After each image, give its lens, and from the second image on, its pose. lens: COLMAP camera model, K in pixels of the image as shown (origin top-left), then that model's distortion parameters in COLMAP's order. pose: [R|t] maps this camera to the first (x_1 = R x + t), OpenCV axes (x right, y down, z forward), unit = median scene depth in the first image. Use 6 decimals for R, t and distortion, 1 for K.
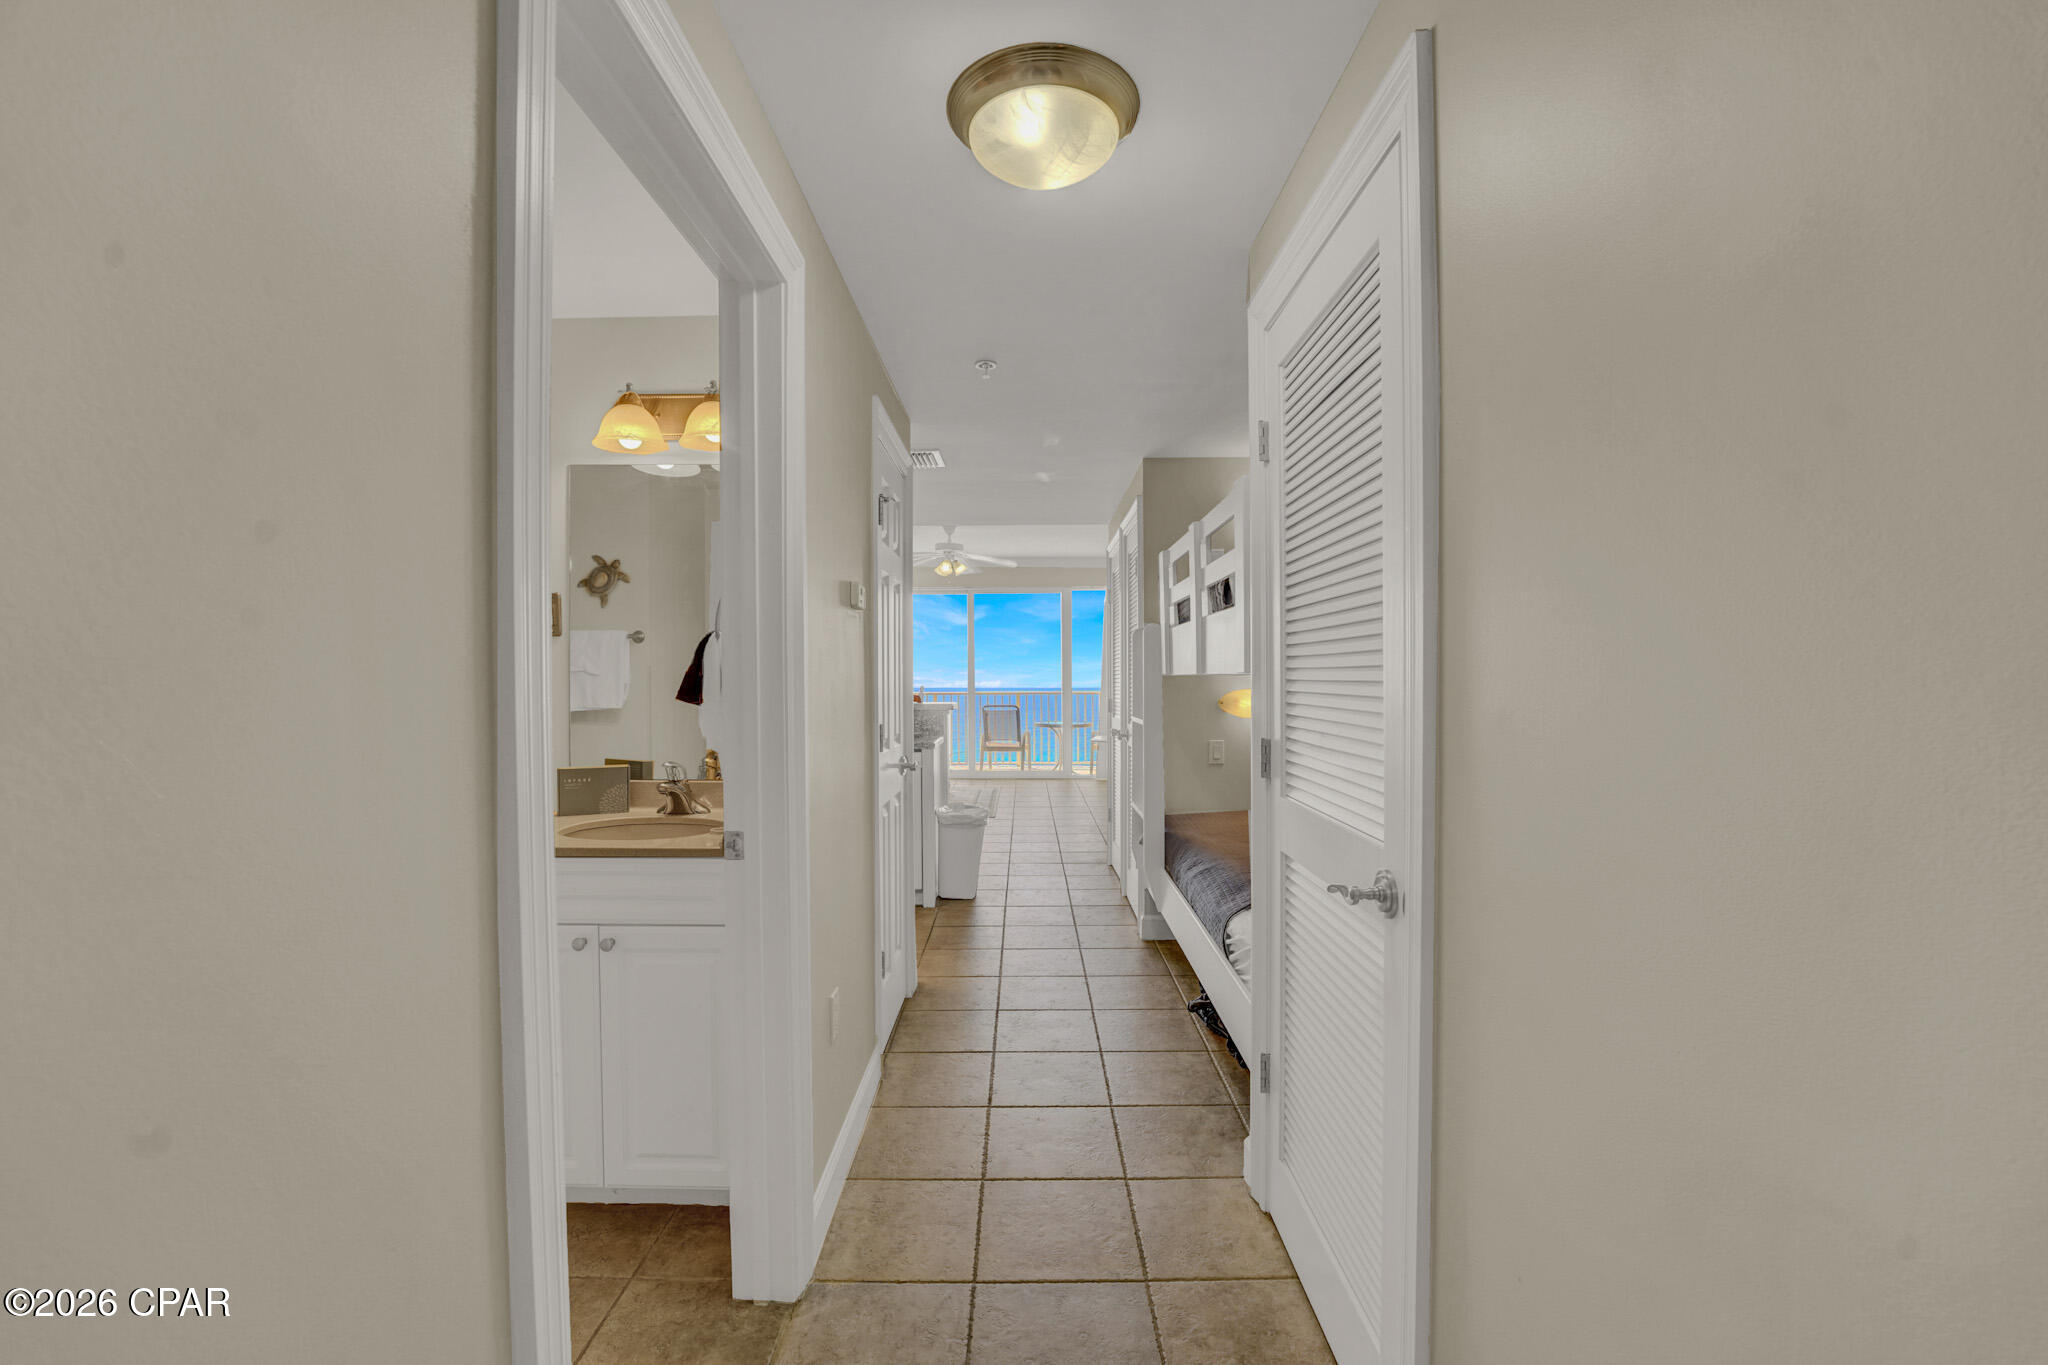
lens RADIAL K [[842.1, 0, 1013.7], [0, 842.1, 685.7], [0, 0, 1]] dist [-0.028028, 0.003054]
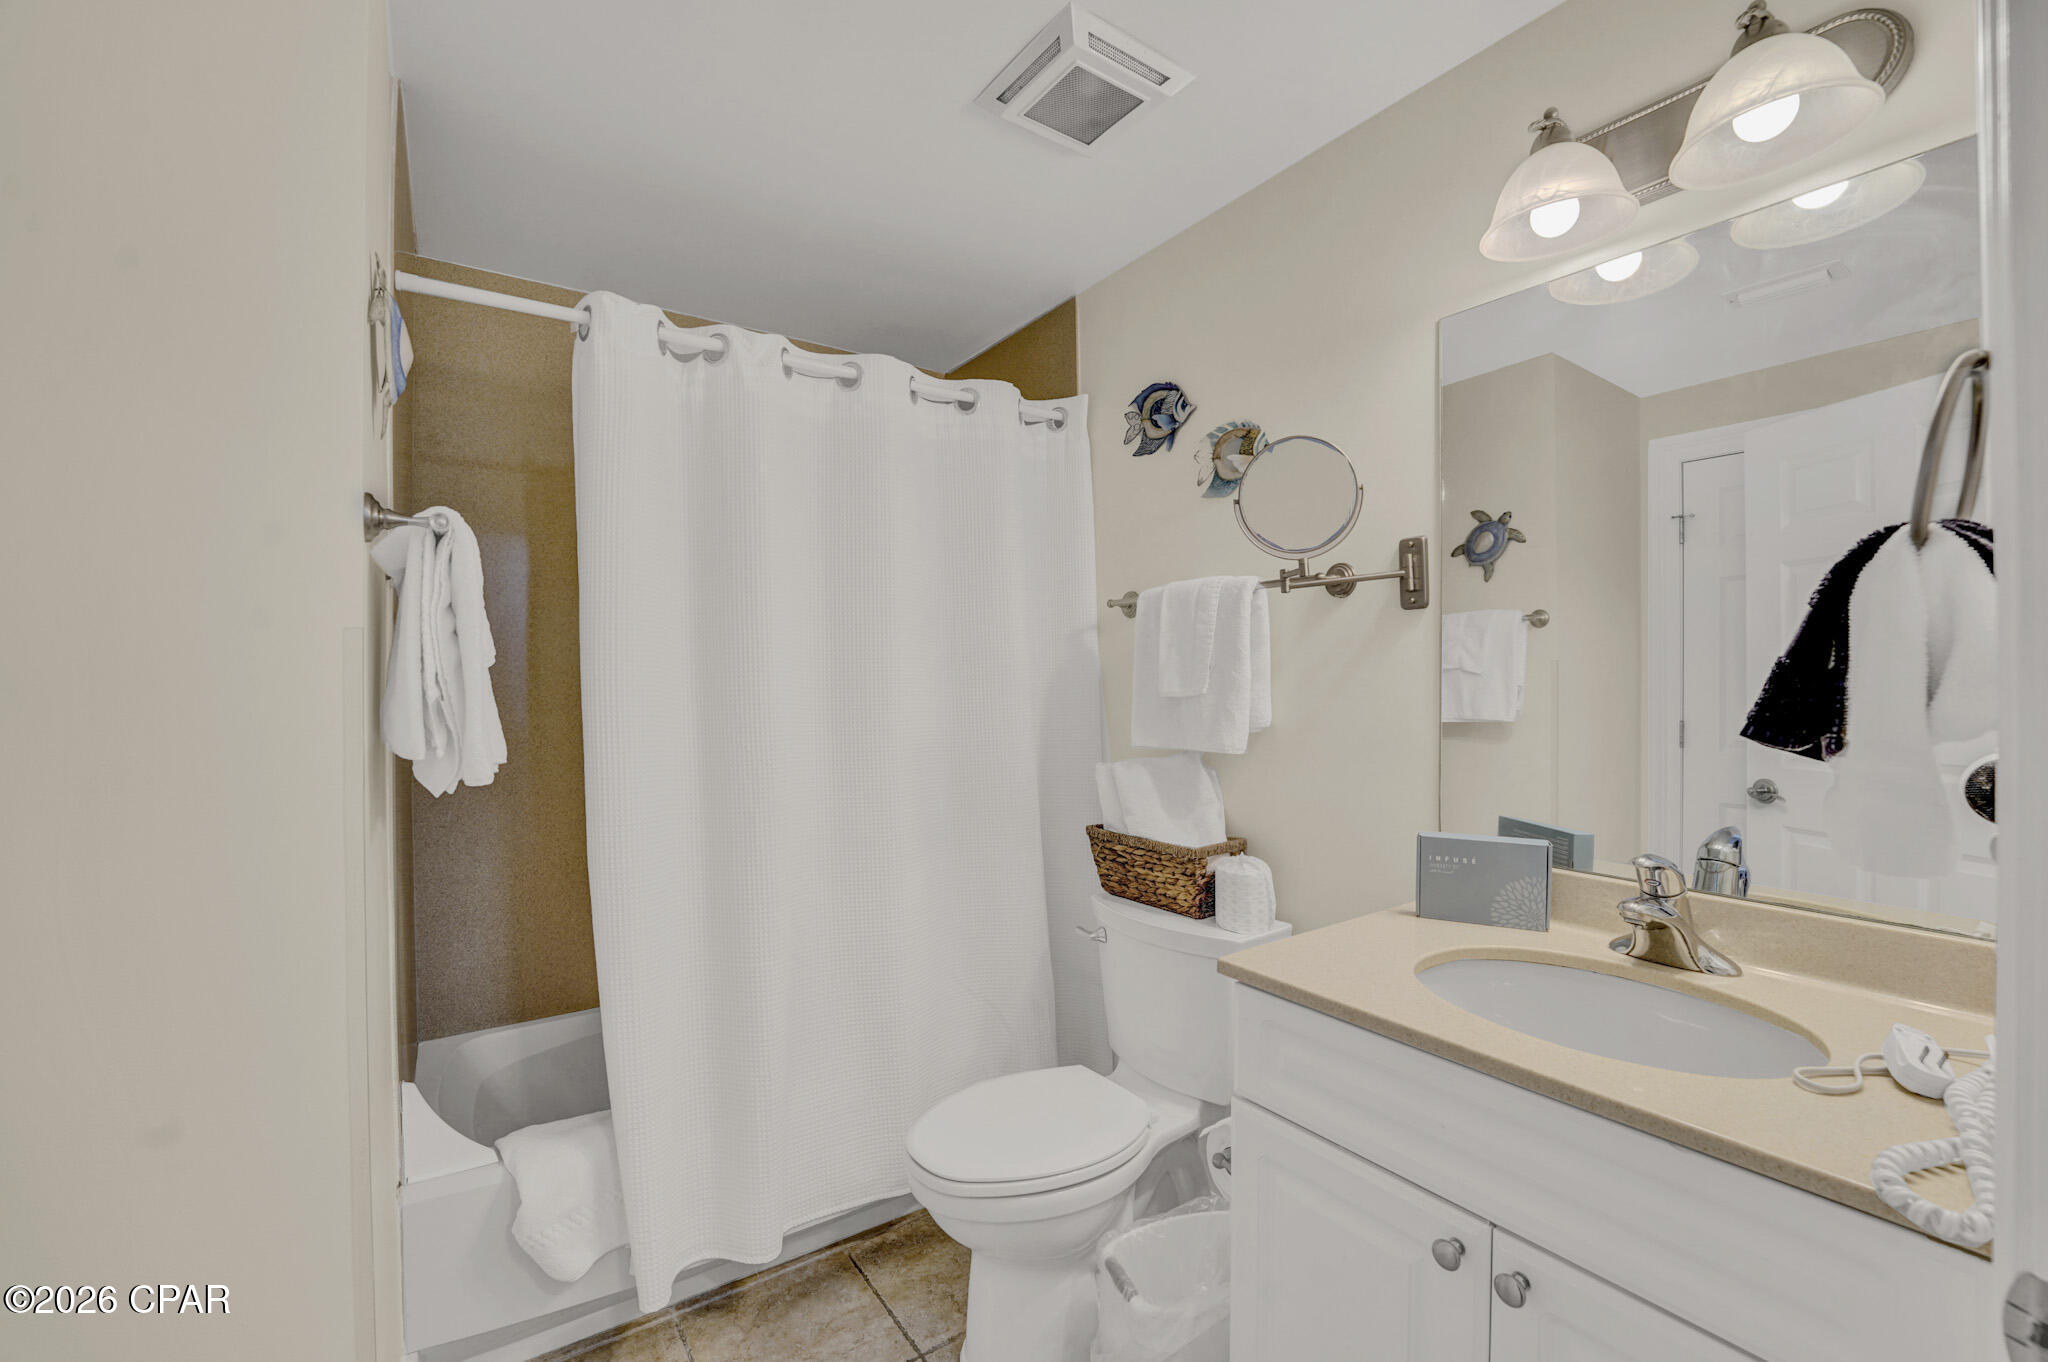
lens RADIAL K [[854.6, 0, 1024.0], [0, 854.6, 681.0], [0, 0, 1]] dist [-0.029783, -0.000016]
pose [[0.585197, 0.003841, -0.810882, -0.215788], [-0.010037, 0.999946, -0.002506, -0.001478], [0.810829, 0.009606, 0.585205, 0.406823]]
